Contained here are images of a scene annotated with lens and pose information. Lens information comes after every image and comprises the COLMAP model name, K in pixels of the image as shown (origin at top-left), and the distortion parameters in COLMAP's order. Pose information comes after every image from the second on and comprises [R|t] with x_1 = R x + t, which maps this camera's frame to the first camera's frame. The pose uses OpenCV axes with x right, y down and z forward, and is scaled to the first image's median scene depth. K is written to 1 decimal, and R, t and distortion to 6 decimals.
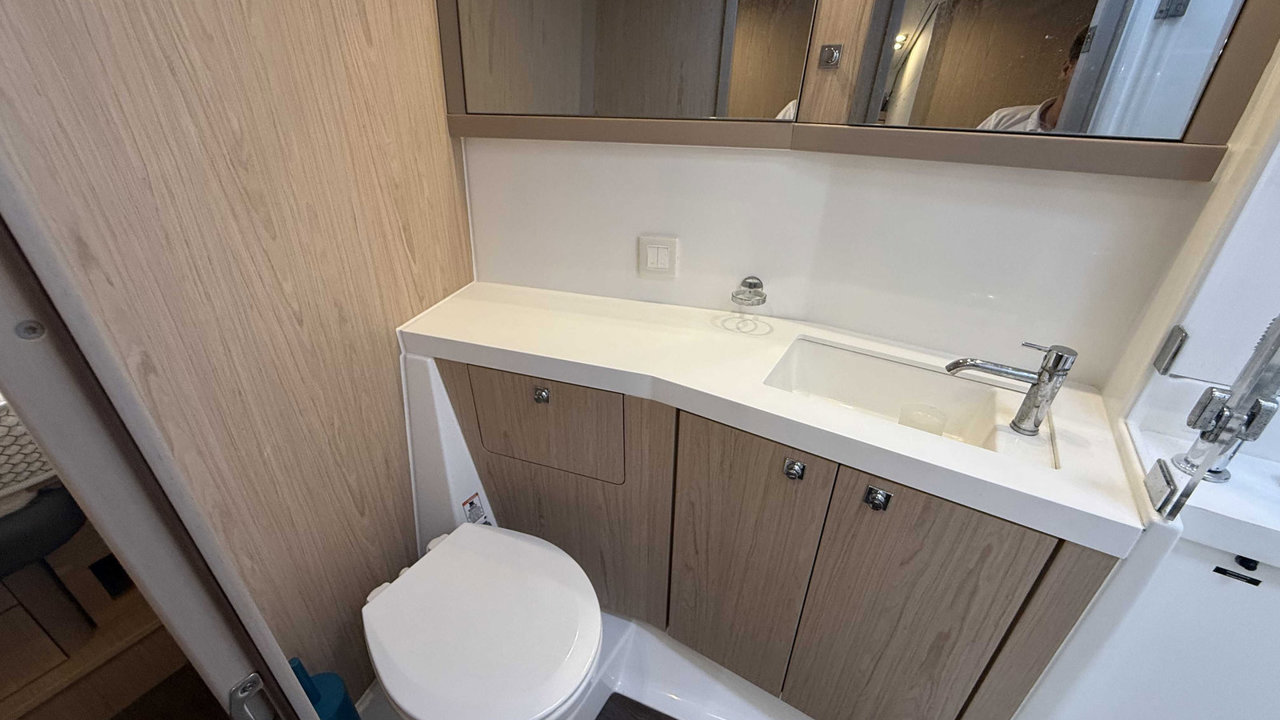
lens RADIAL K [[510.0, 0, 638.5], [0, 510.0, 358.5], [0, 0, 1]] dist [0.000957, -0.000298]
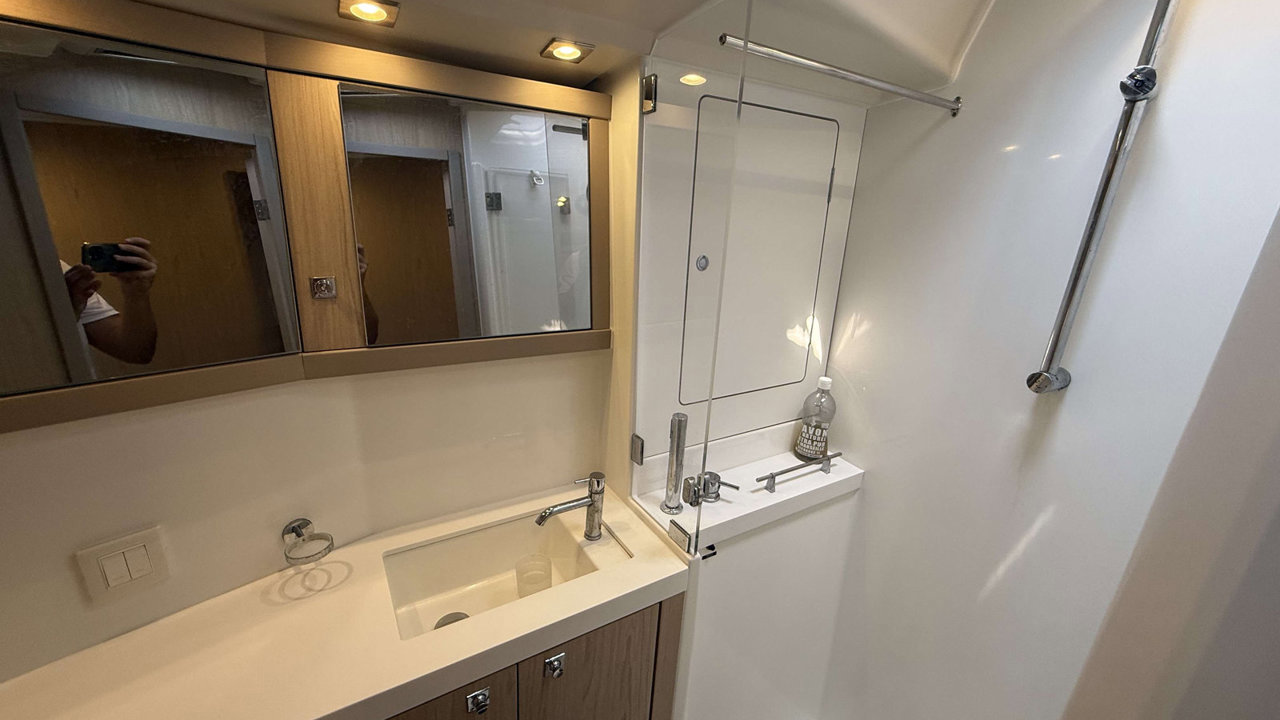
lens RADIAL K [[510.0, 0, 638.5], [0, 510.0, 358.5], [0, 0, 1]] dist [0.000957, -0.000298]
pose [[0.450324, -0.242026, 0.859437, -0.226887], [0.381567, 0.922403, 0.059826, -0.318936], [-0.807227, 0.300992, 0.507729, 0.079984]]
